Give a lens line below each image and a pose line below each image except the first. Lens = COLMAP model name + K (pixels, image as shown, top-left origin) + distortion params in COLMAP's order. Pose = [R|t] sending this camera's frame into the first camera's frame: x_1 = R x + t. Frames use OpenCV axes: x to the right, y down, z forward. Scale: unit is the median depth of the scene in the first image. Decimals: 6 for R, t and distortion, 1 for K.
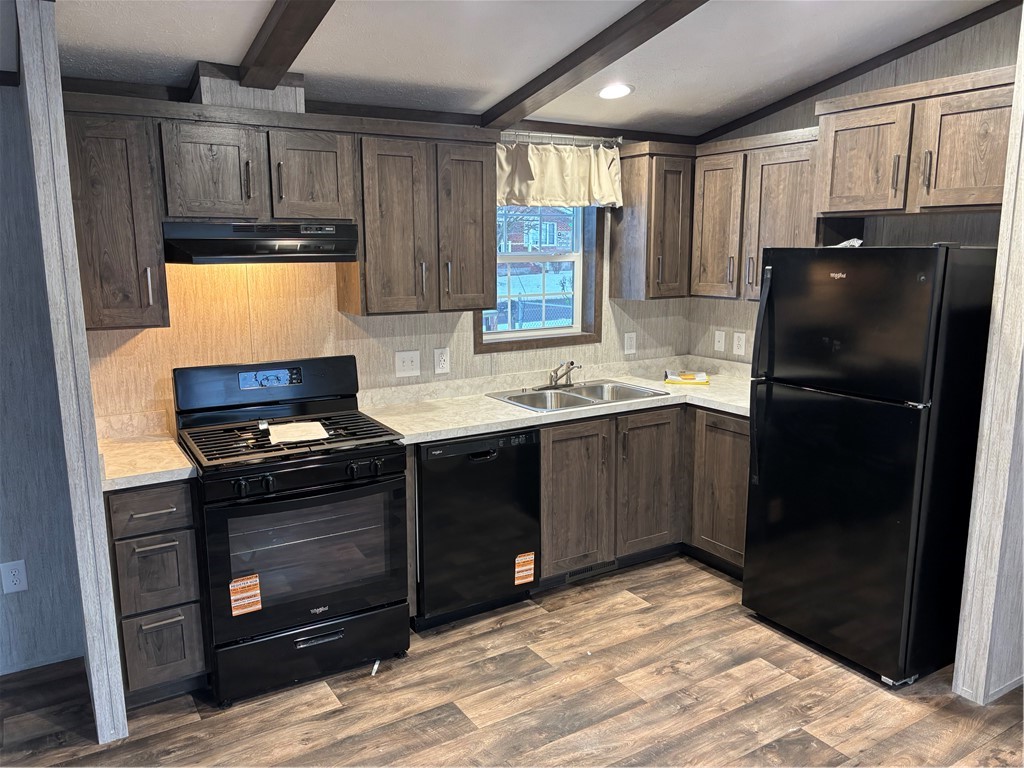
lens RADIAL K [[784.1, 0, 536.9], [0, 784.1, 381.8], [0, 0, 1]] dist [0.020464, -0.003014]
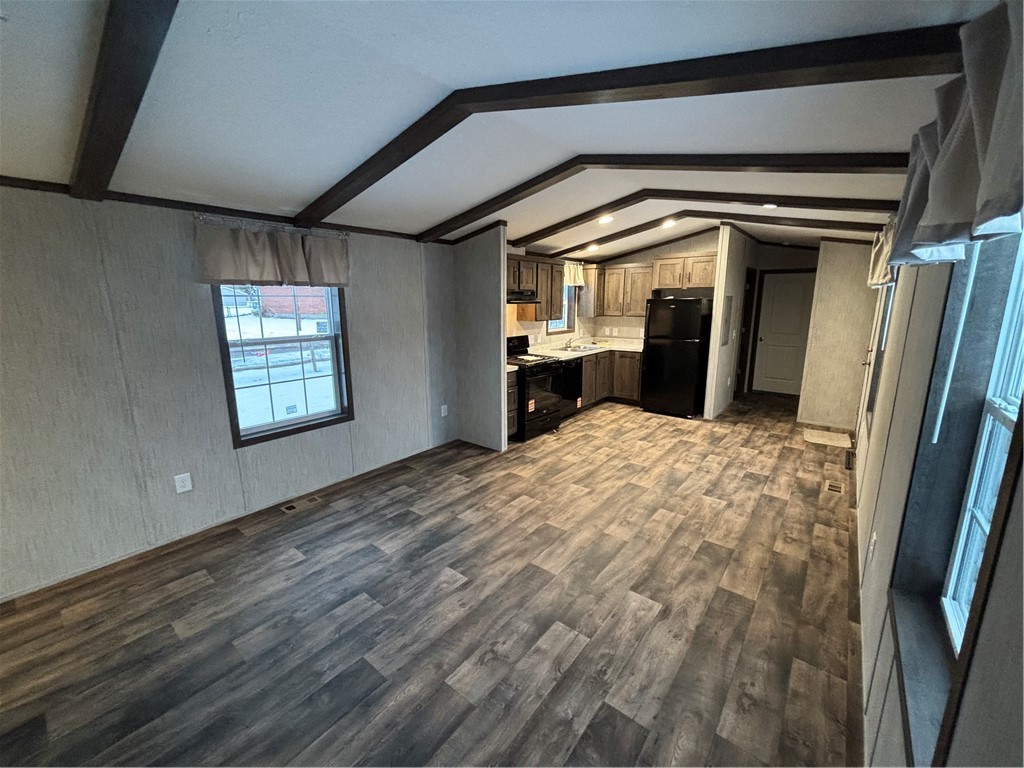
lens RADIAL K [[414.0, 0, 512.0], [0, 414.0, 384.0], [0, 0, 1]] dist [0.016761, -0.000182]
pose [[0.946148, -0.062593, 0.317626, -0.717592], [0.054947, 0.997944, 0.032982, 0.087557], [-0.319038, -0.013753, 0.947642, -0.434417]]
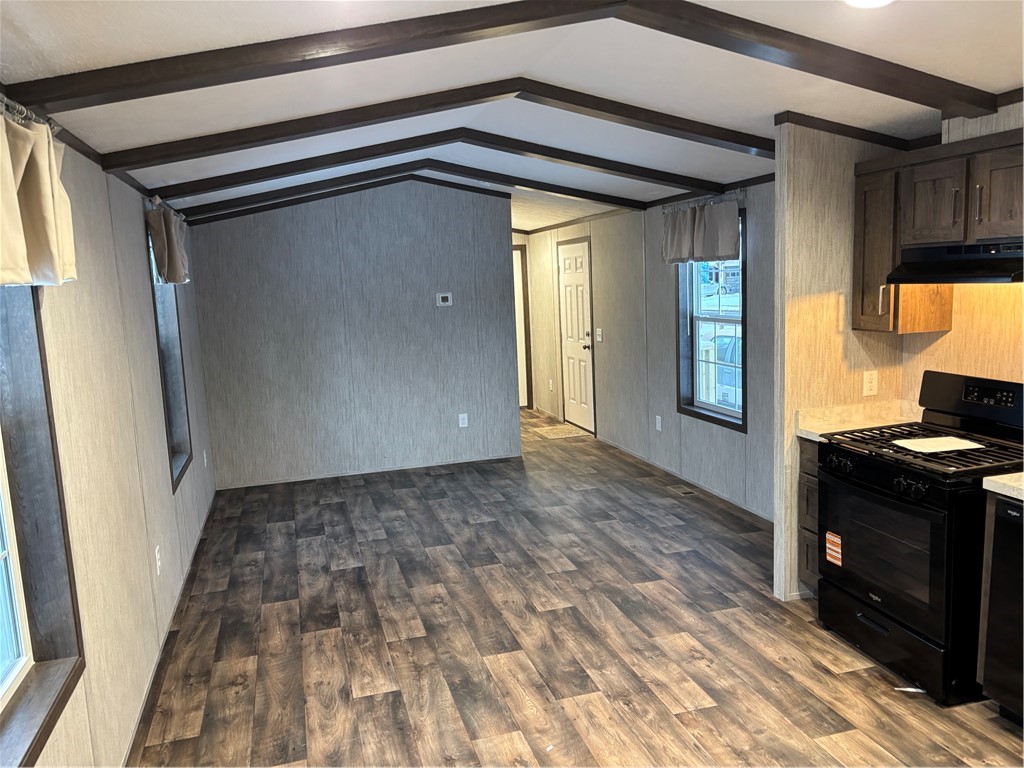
lens RADIAL K [[802.4, 0, 512.0], [0, 802.4, 384.0], [0, 0, 1]] dist [0.096493, -0.001416]
pose [[-0.282914, 0.146420, -0.947903, 0.711495], [-0.124961, 0.974229, 0.187782, -0.121443], [0.950970, 0.171577, -0.257327, 0.583954]]
